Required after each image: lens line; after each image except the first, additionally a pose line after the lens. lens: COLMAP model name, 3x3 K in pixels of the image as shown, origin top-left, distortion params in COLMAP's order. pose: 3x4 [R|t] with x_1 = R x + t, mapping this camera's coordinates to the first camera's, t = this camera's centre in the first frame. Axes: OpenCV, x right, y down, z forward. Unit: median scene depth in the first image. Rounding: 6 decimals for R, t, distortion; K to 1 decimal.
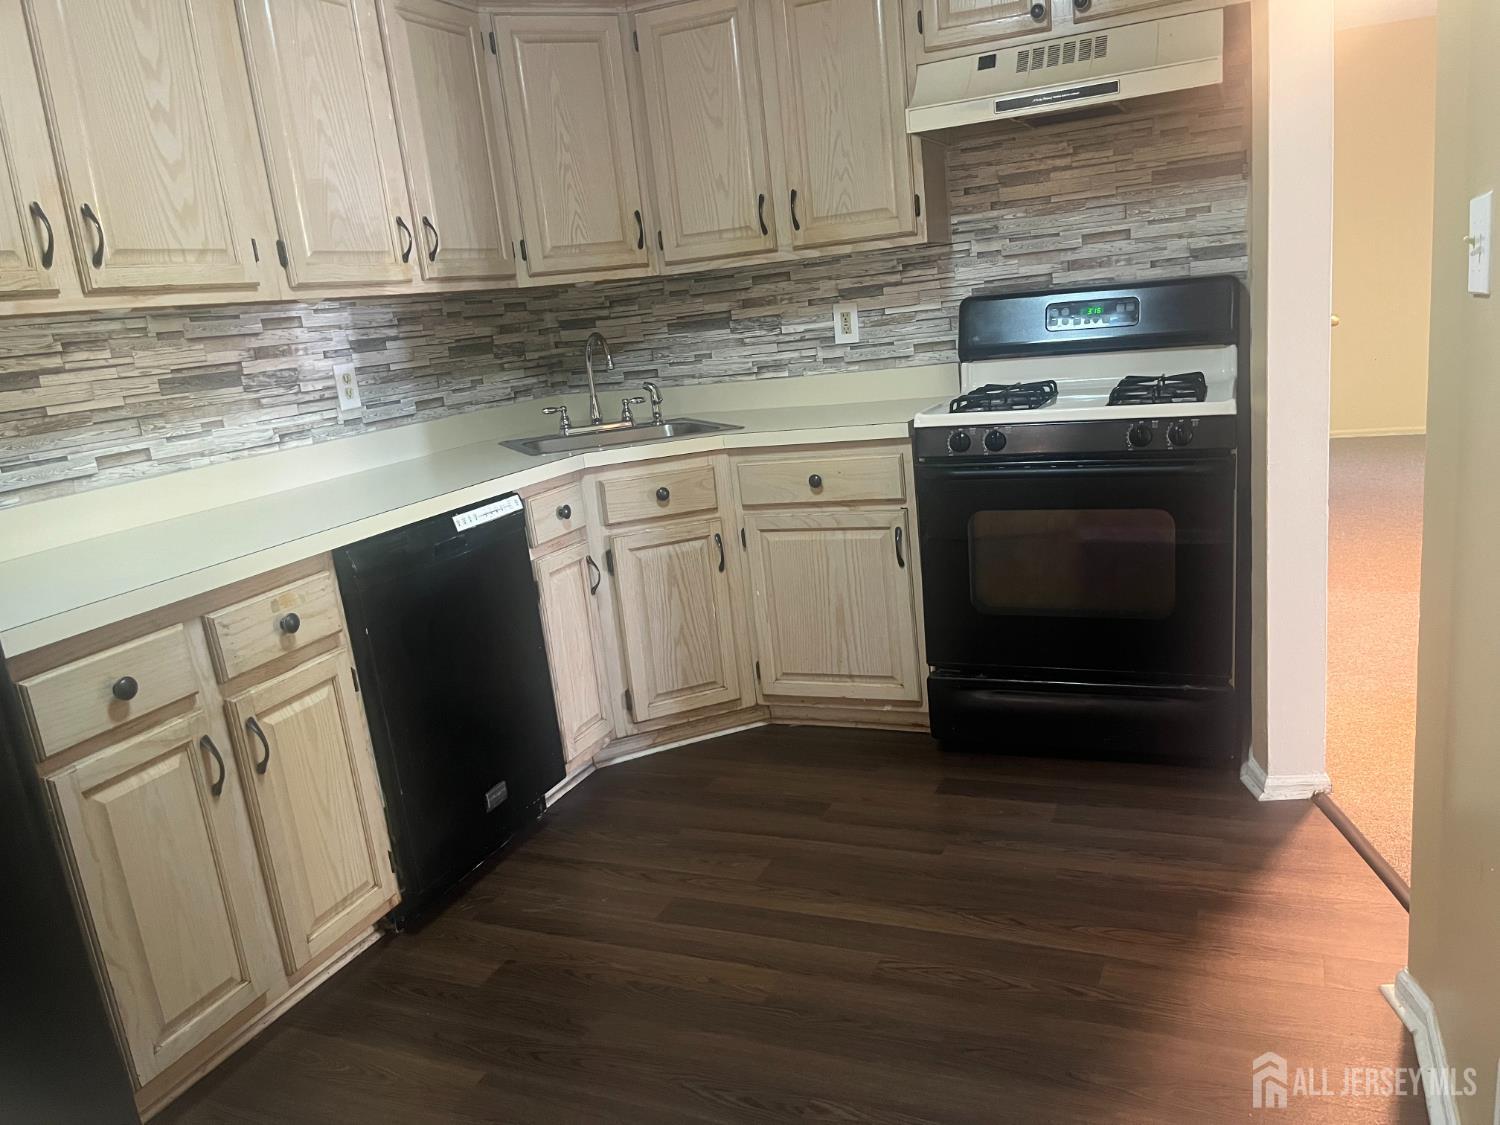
lens RADIAL K [[1107.2, 0, 750.0], [0, 1107.2, 562.5], [0, 0, 1]] dist [0.006360, -0.002668]
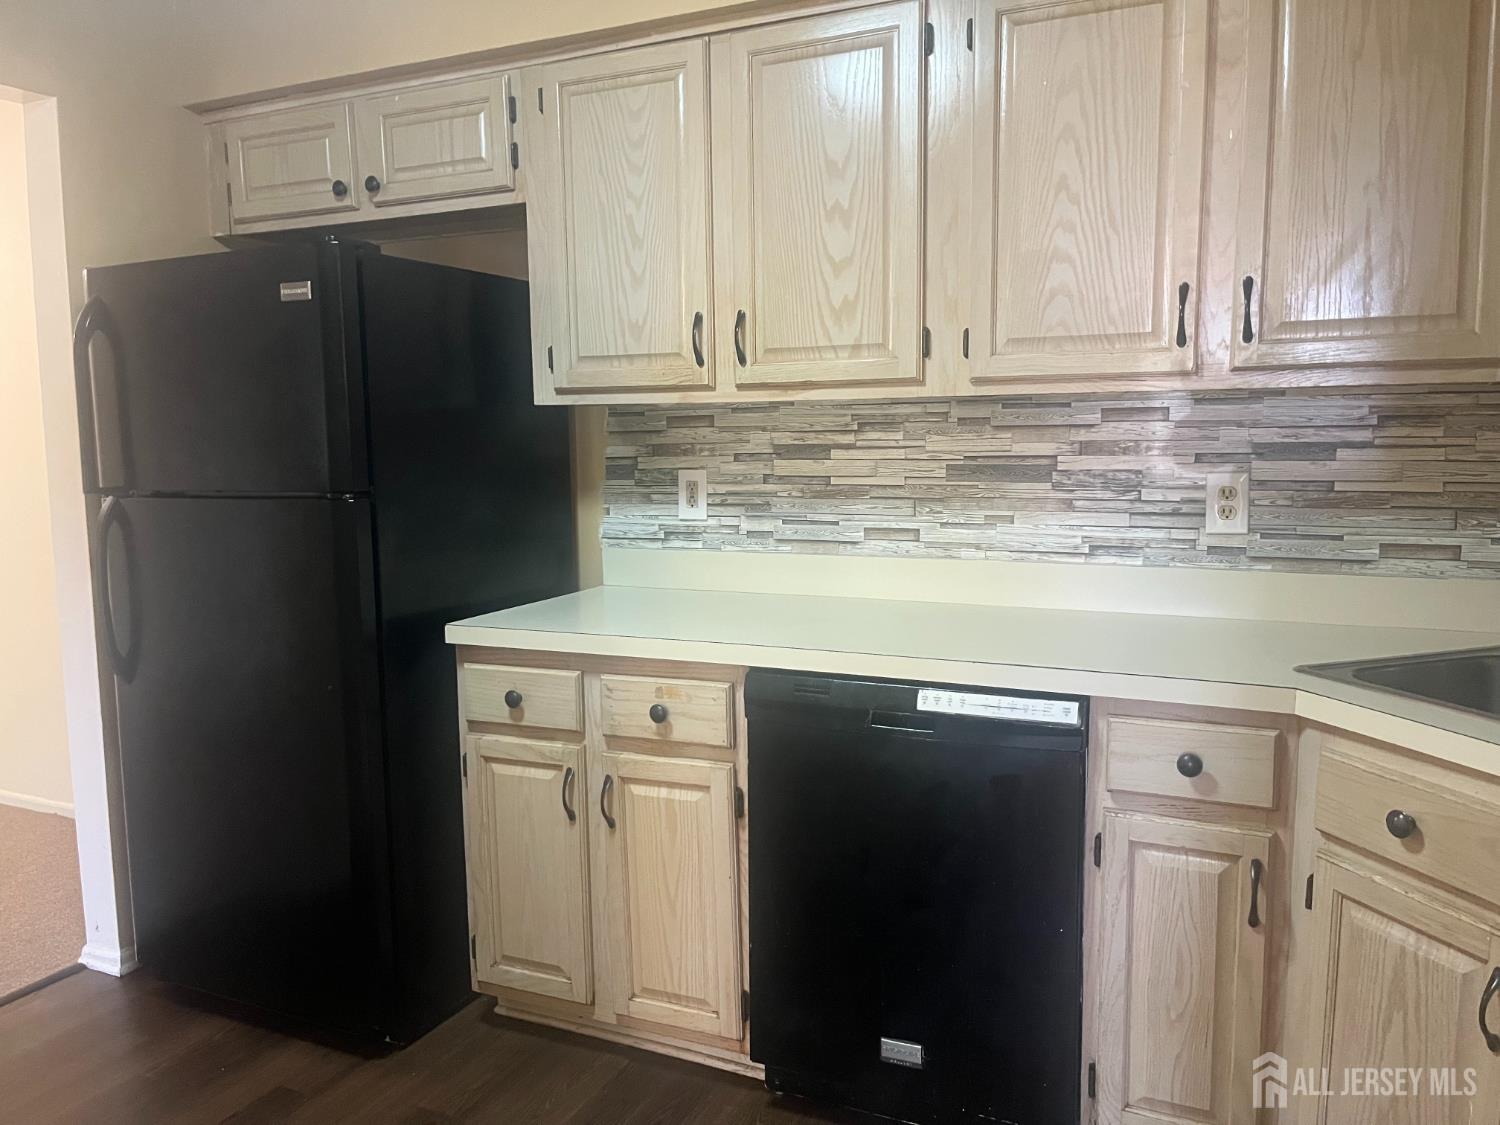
lens RADIAL K [[1065.9, 0, 750.8], [0, 1065.9, 537.6], [0, 0, 1]] dist [0.007963, -0.000335]
pose [[-0.006859, 0.179488, -0.983736, 0.403230], [-0.223676, 0.958558, 0.176453, -0.225212], [0.974639, 0.221249, 0.033572, 0.791207]]
